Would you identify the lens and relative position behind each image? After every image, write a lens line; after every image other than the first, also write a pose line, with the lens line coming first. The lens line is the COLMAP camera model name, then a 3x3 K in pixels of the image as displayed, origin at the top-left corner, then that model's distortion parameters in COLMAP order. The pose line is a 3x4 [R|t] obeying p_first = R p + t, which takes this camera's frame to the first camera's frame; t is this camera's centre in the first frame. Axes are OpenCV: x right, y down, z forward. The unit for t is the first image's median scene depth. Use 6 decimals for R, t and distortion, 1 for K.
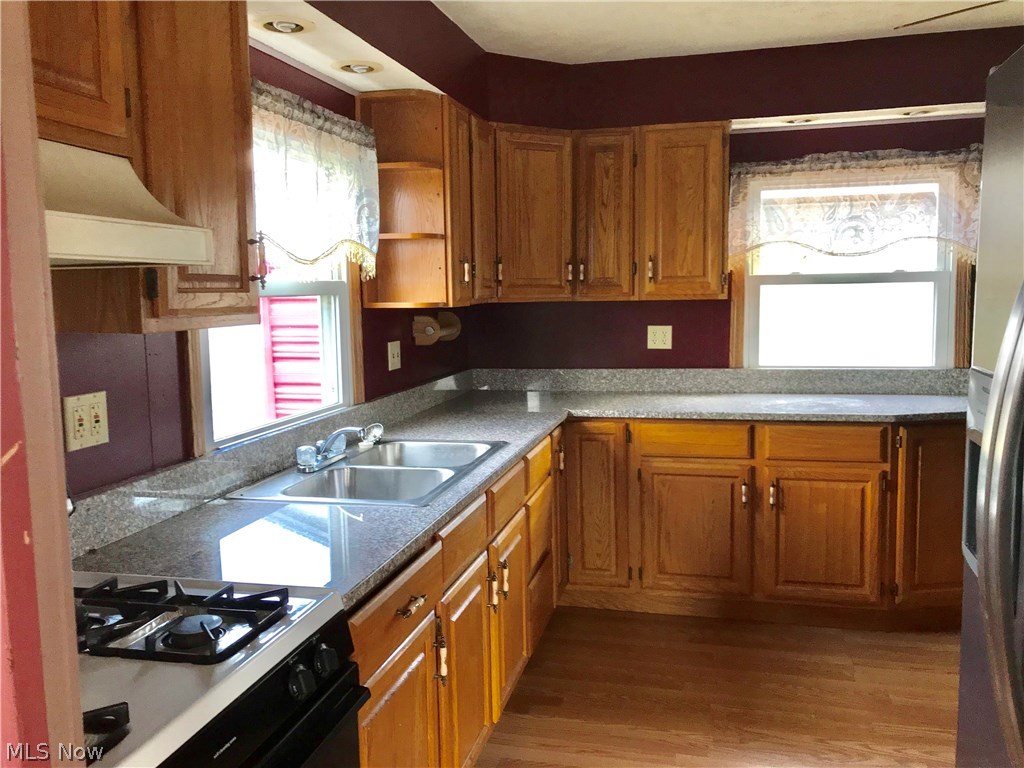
lens RADIAL K [[830.3, 0, 513.0], [0, 830.3, 373.6], [0, 0, 1]] dist [0.006491, 0.004077]
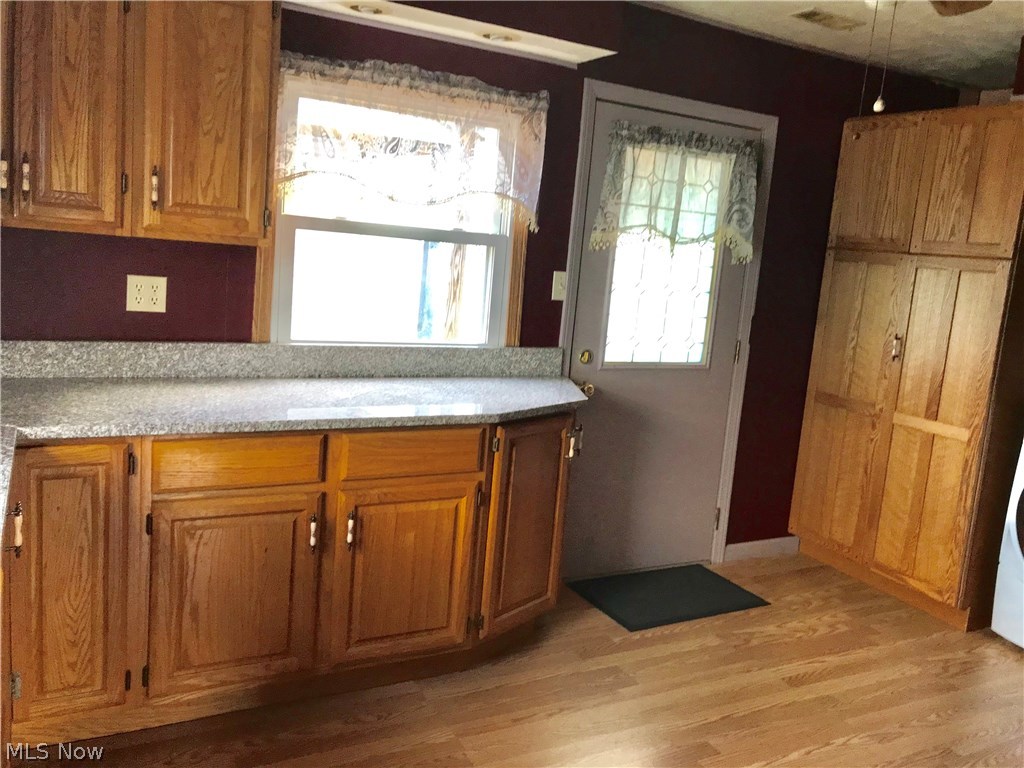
lens RADIAL K [[830.3, 0, 513.0], [0, 830.3, 373.6], [0, 0, 1]] dist [0.006491, 0.004077]
pose [[0.739842, -0.022101, 0.672418, -0.057790], [-0.028008, 0.997582, 0.063605, -0.034877], [-0.672198, -0.065891, 0.737434, 0.355524]]
